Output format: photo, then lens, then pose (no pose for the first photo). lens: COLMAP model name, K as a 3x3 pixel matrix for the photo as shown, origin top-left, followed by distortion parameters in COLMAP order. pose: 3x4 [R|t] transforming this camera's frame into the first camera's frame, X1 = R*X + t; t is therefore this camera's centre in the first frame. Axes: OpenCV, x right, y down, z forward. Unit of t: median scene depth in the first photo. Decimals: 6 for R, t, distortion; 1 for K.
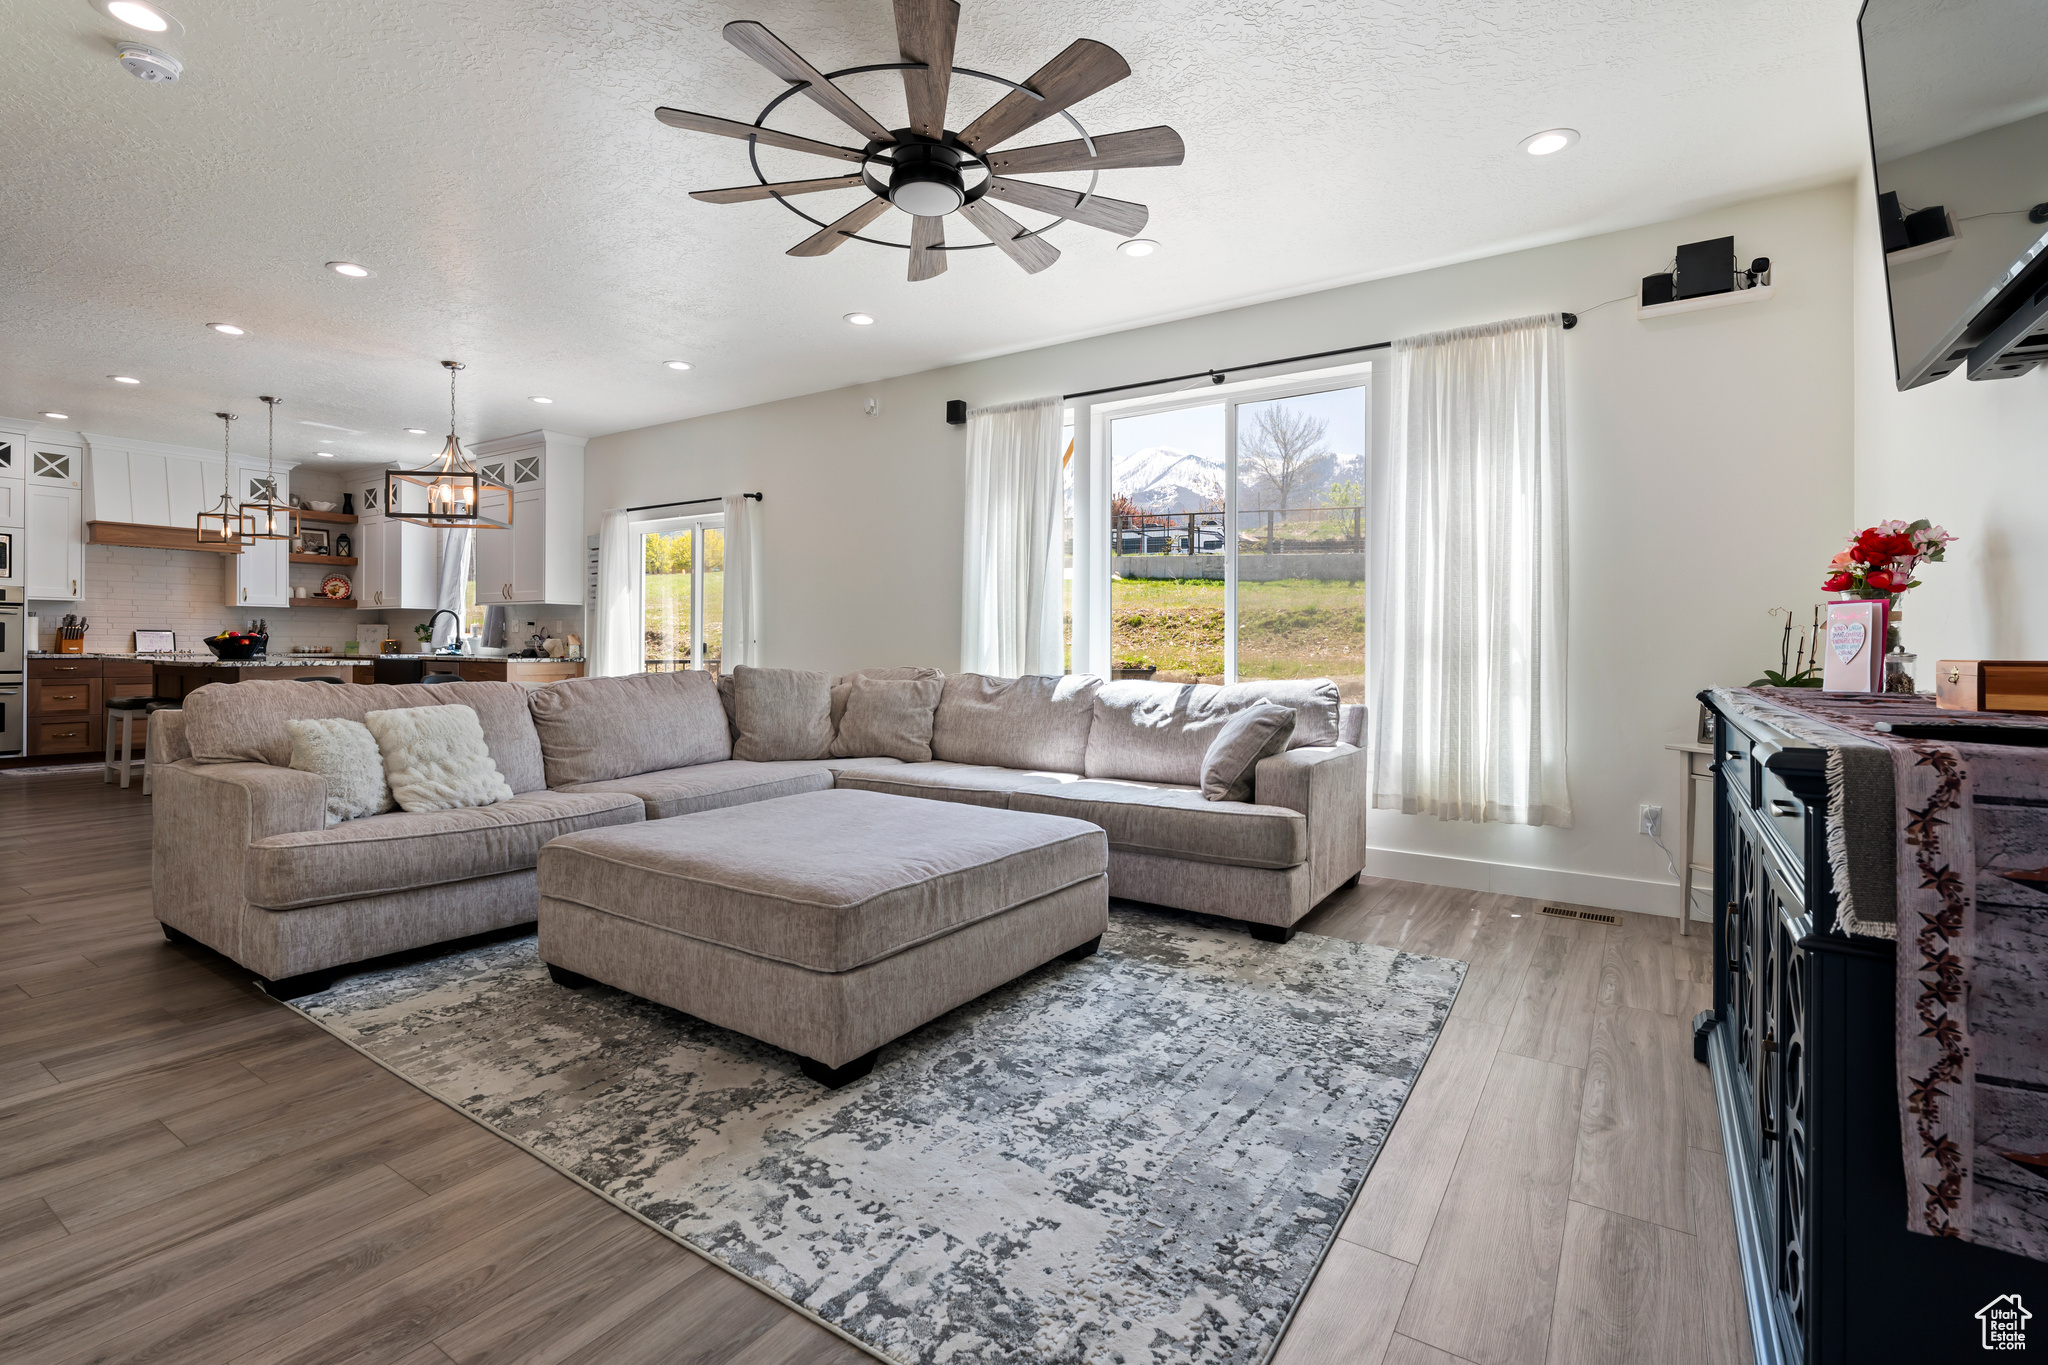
lens RADIAL K [[921.8, 0, 1017.2], [0, 921.8, 645.6], [0, 0, 1]] dist [0.000616, -0.000141]
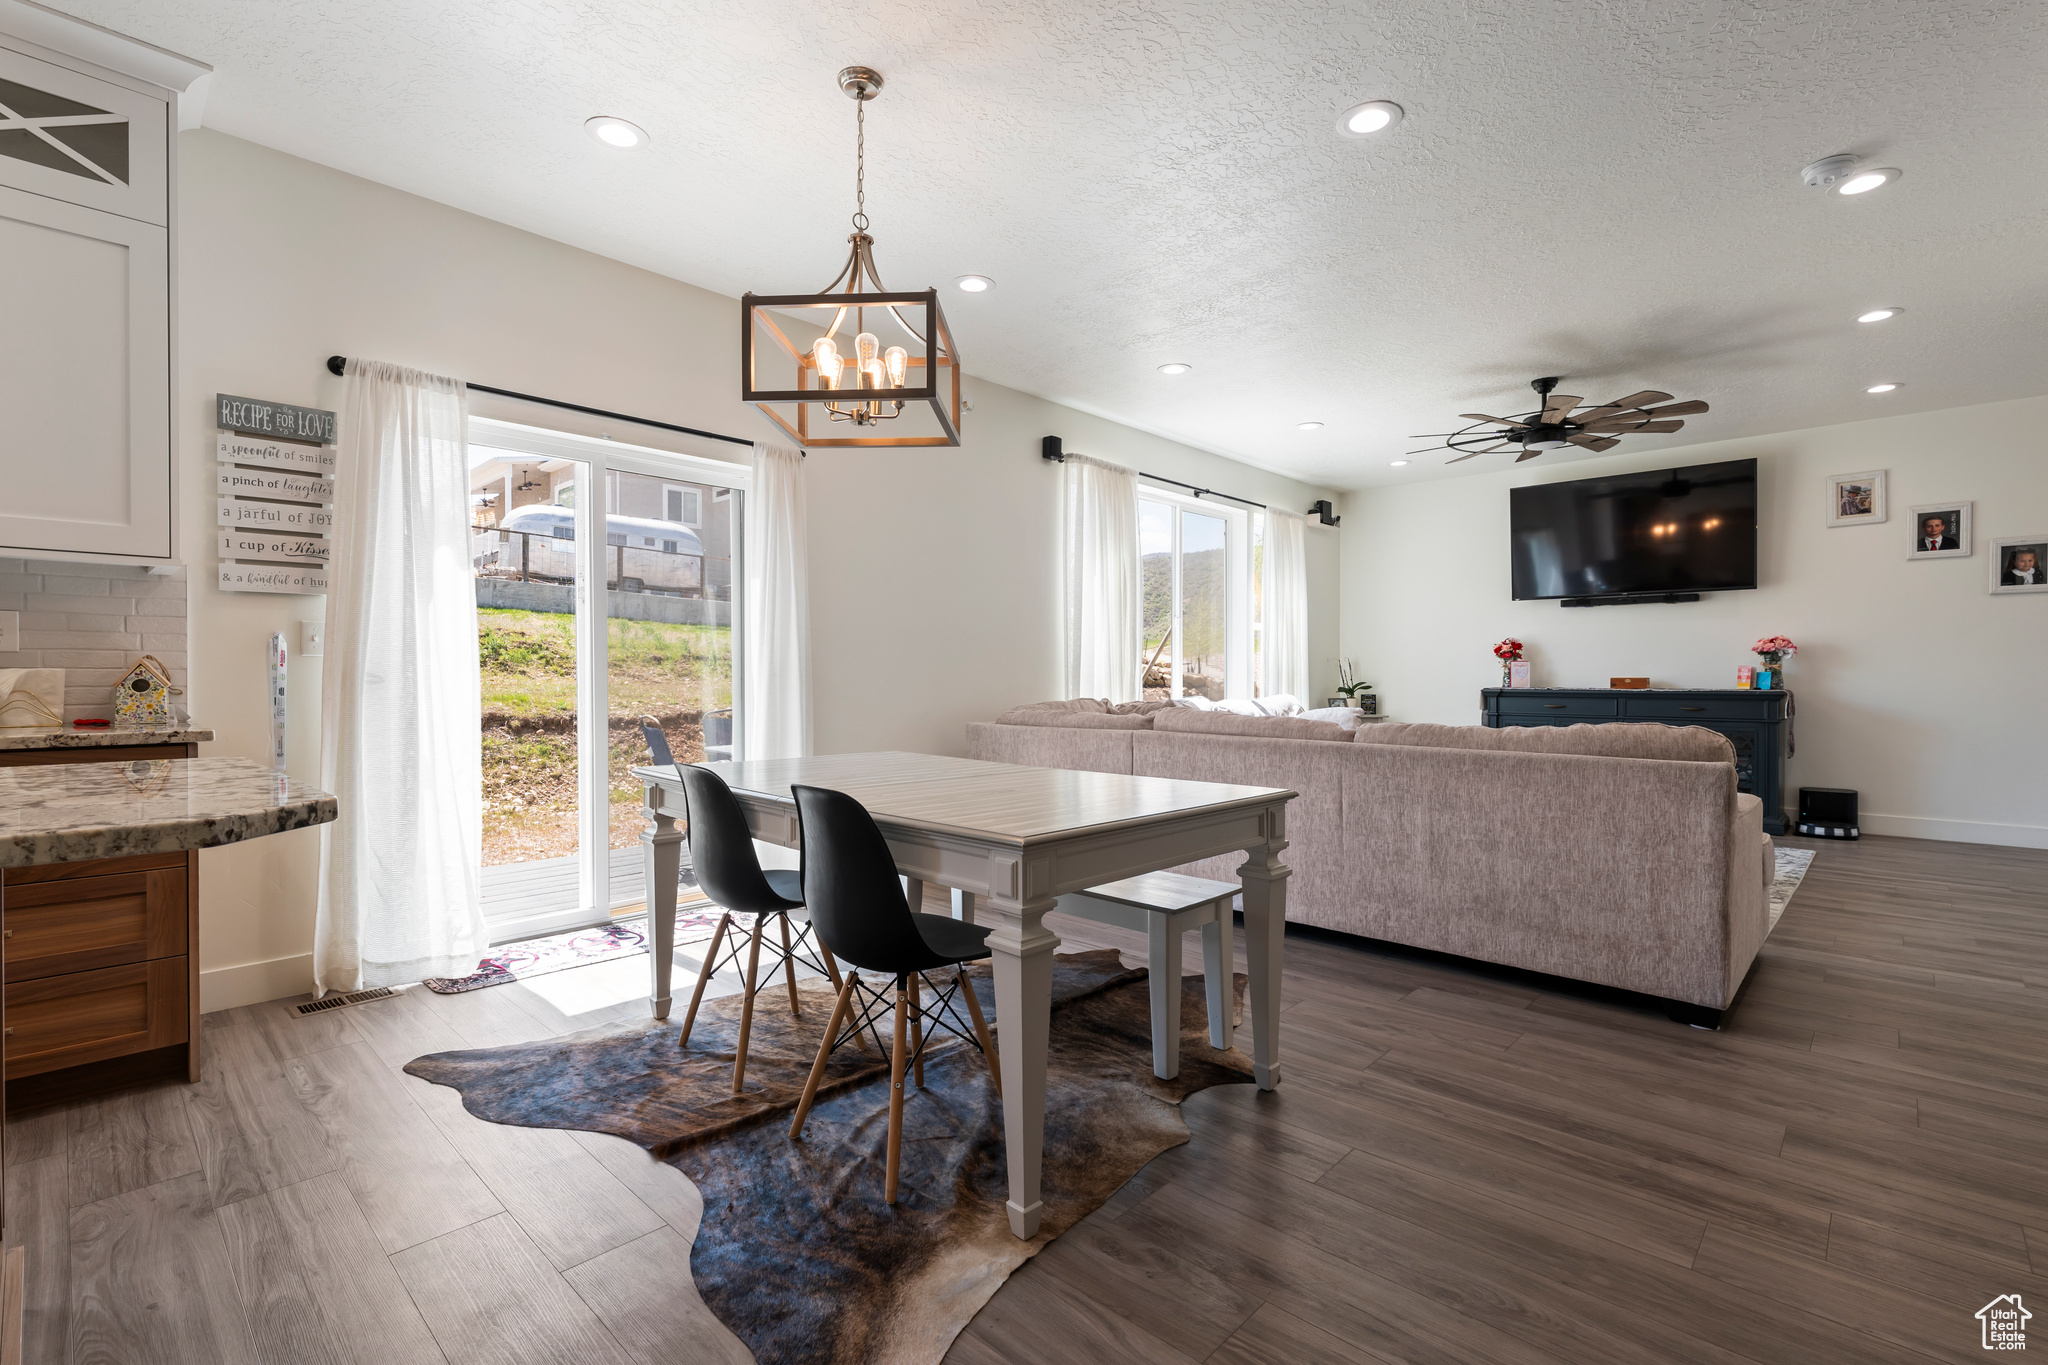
lens RADIAL K [[921.8, 0, 1022.8], [0, 921.8, 677.6], [0, 0, 1]] dist [0.000616, -0.000141]
pose [[0.173892, -0.011269, 0.984700, -1.274666], [0.001688, 0.999936, 0.011145, -0.013040], [-0.984763, -0.000275, 0.173899, 1.011739]]
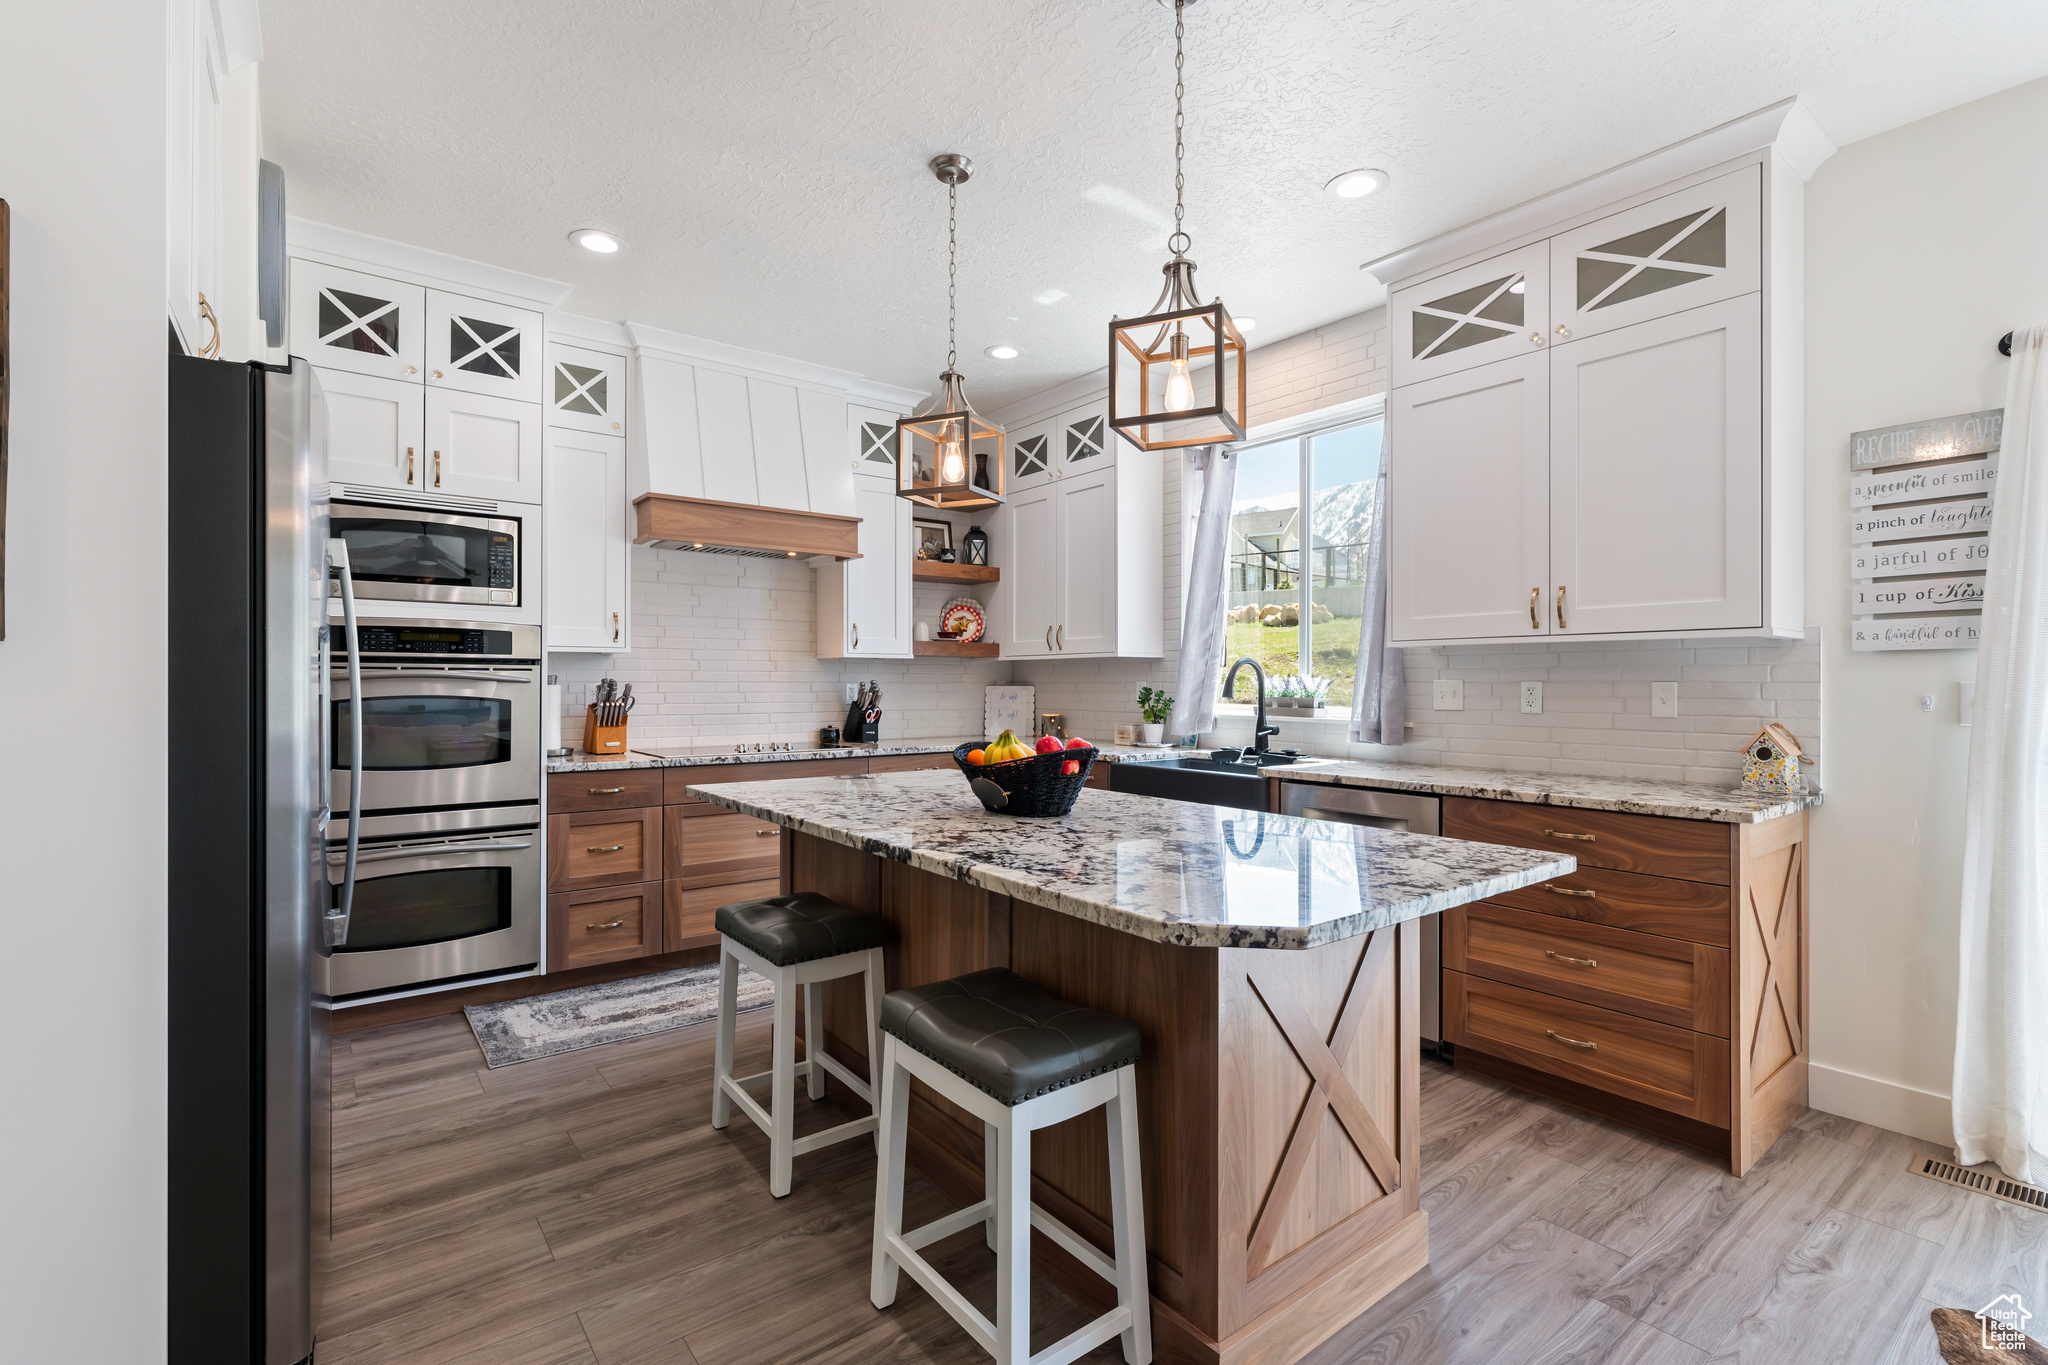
lens RADIAL K [[921.8, 0, 1026.5], [0, 921.8, 679.9], [0, 0, 1]] dist [0.000616, -0.000141]
pose [[0.948193, -0.007751, -0.317600, -1.057609], [0.005741, 0.999957, -0.007264, -0.046774], [0.317643, 0.005064, 0.948197, 0.964402]]
